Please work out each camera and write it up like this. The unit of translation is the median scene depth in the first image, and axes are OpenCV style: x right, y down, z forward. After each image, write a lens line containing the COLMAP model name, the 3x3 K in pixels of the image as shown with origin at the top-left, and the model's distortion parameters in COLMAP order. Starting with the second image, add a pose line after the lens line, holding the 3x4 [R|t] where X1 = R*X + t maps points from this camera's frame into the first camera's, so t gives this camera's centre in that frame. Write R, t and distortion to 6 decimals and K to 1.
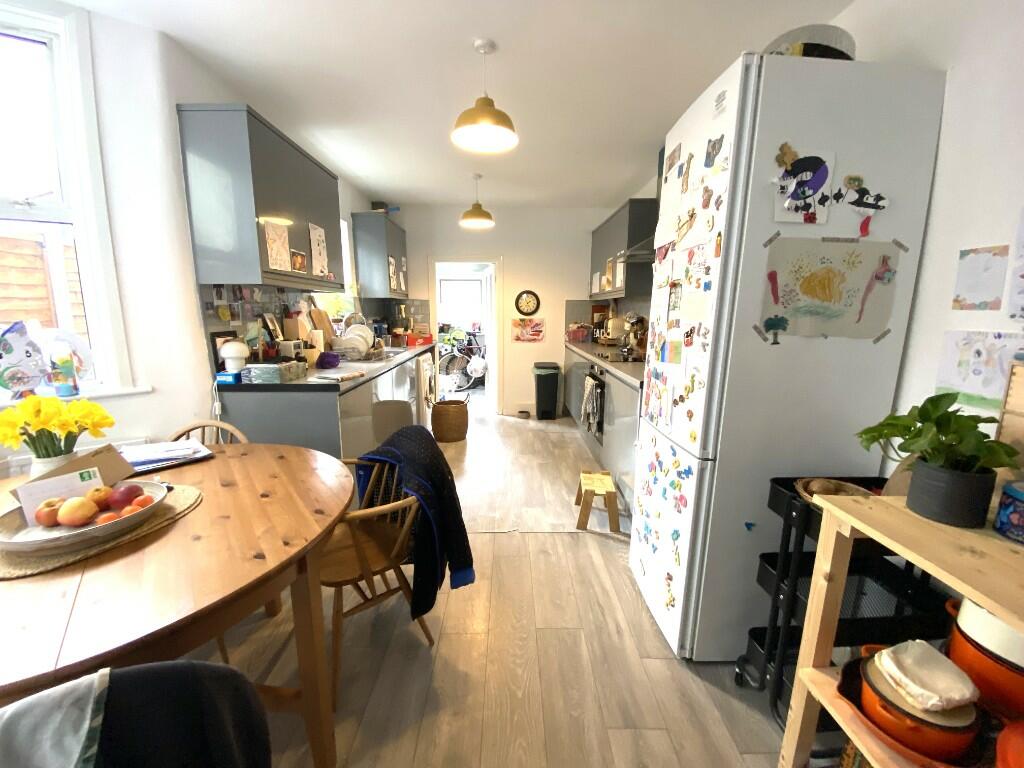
lens RADIAL K [[418.6, 0, 511.5], [0, 418.6, 386.2], [0, 0, 1]] dist [-0.011418, -0.000748]
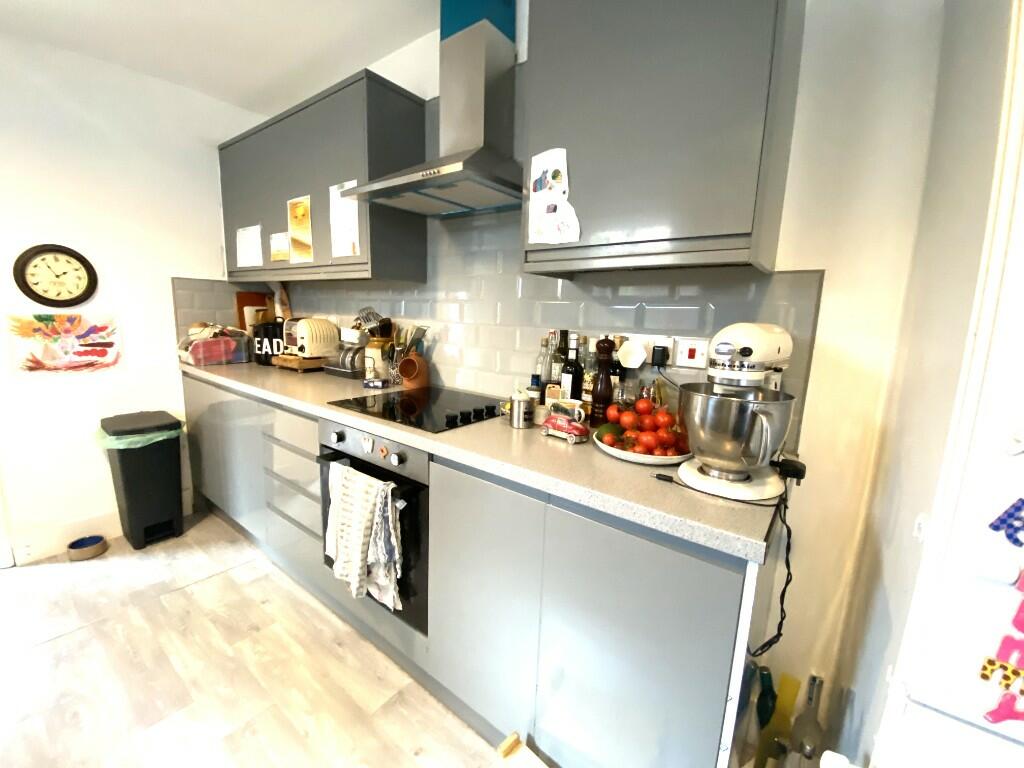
lens RADIAL K [[418.6, 0, 513.6], [0, 418.6, 382.1], [0, 0, 1]] dist [-0.011418, -0.000748]
pose [[0.609493, -0.107166, 0.785515, -0.016109], [0.107005, 0.992875, 0.052429, -0.072940], [-0.785537, 0.052098, 0.616618, 0.424663]]
